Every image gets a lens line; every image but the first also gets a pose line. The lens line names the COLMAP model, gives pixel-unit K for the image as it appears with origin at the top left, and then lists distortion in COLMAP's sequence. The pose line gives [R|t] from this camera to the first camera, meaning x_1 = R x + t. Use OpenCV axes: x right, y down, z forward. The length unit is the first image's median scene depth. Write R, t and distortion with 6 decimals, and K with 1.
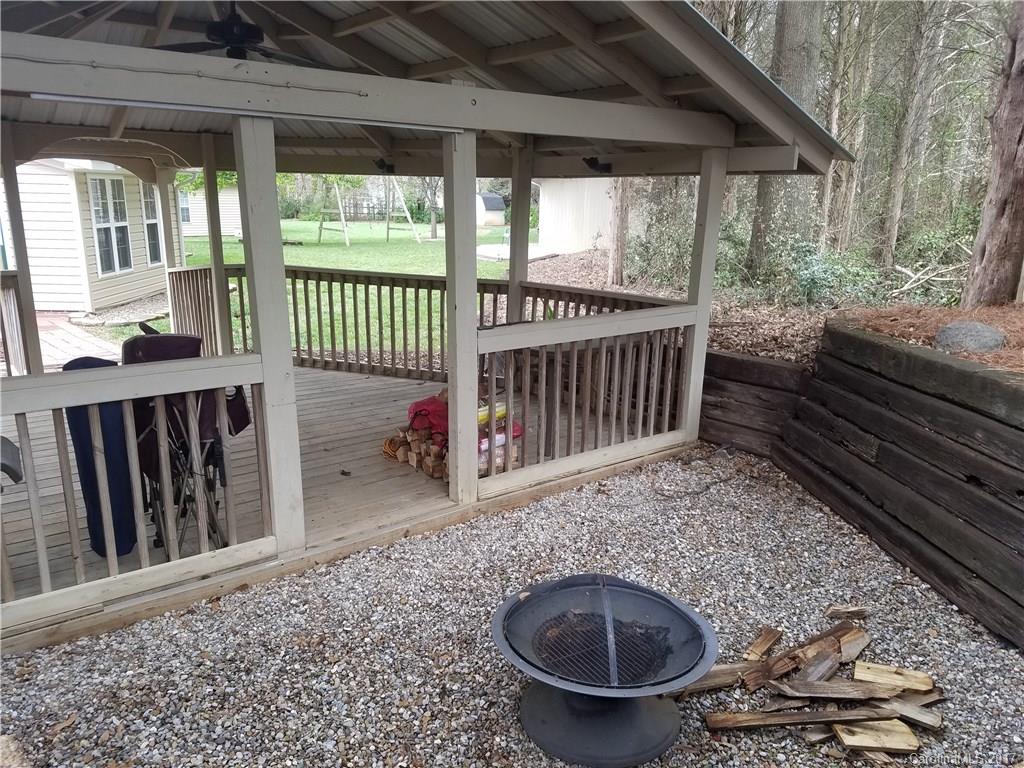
lens RADIAL K [[800.2, 0, 516.6], [0, 800.2, 413.6], [0, 0, 1]] dist [0.222761, -0.378728]
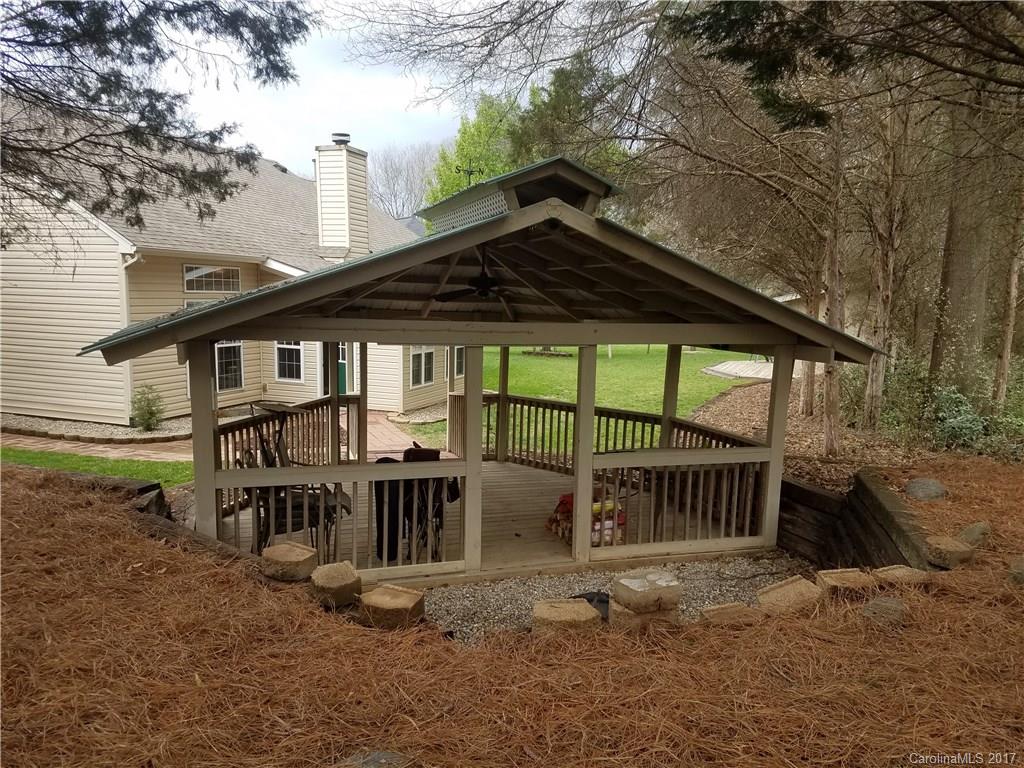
lens RADIAL K [[800.2, 0, 516.6], [0, 800.2, 413.6], [0, 0, 1]] dist [0.222761, -0.378728]
pose [[0.941093, 0.062728, -0.332278, 0.322786], [-0.101852, 0.989592, -0.101654, -0.003523], [0.322443, 0.129509, 0.937688, -0.575137]]
